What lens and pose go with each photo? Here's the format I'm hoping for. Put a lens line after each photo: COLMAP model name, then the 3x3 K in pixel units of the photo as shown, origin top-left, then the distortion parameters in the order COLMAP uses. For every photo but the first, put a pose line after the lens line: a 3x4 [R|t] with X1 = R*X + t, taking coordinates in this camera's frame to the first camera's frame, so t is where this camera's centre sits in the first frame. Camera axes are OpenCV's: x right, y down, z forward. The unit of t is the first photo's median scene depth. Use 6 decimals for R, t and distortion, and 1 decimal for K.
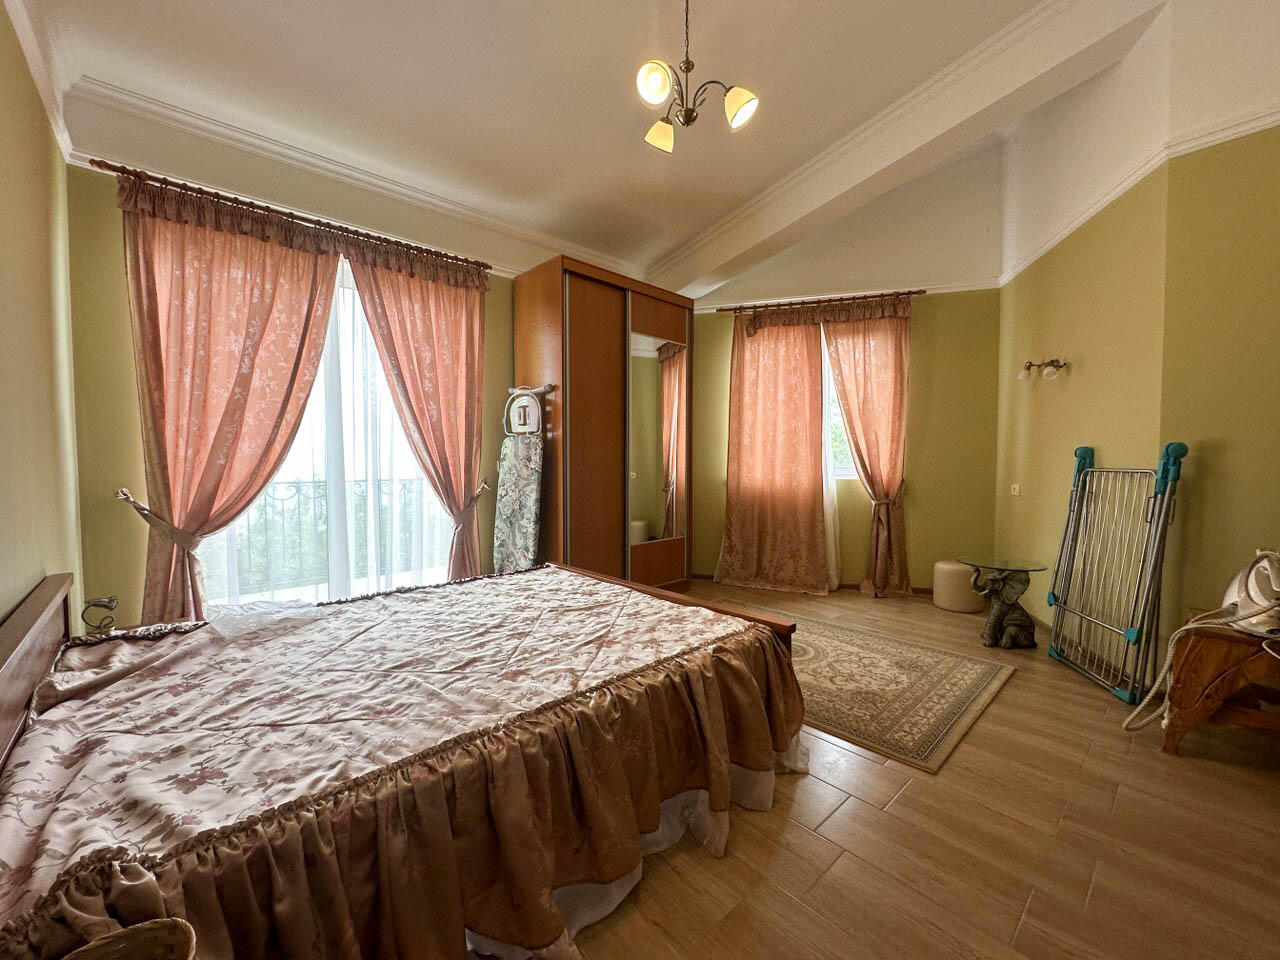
lens RADIAL K [[510.1, 0, 642.9], [0, 510.1, 481.2], [0, 0, 1]] dist [-0.002907, 0.000708]
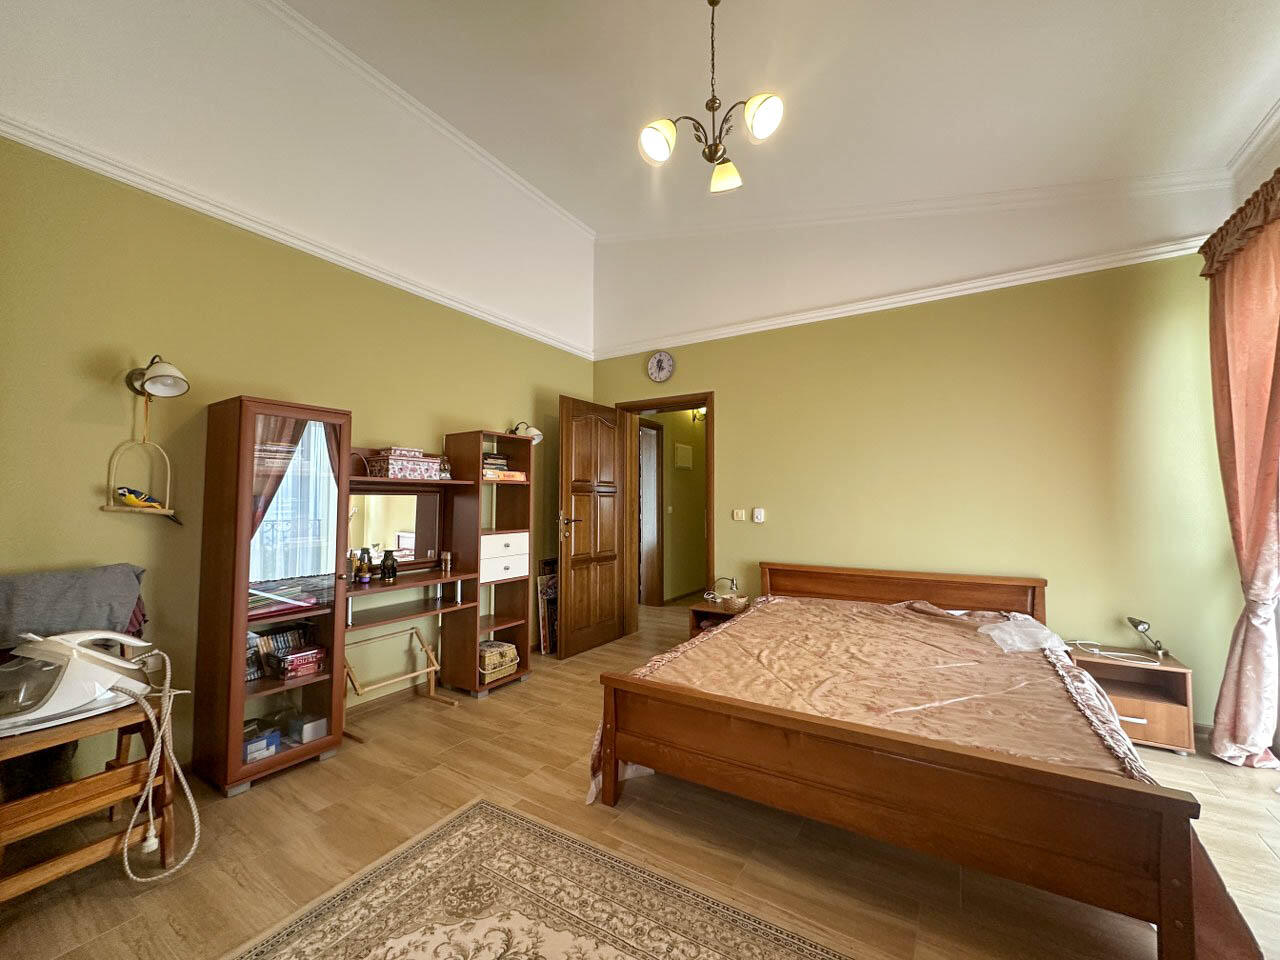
lens RADIAL K [[510.1, 0, 636.1], [0, 510.1, 481.0], [0, 0, 1]] dist [-0.002907, 0.000708]
pose [[-0.964343, -0.006420, -0.264577, 0.510013], [-0.008101, 0.999953, 0.005263, -0.119261], [0.264531, 0.007219, -0.964350, 2.026027]]
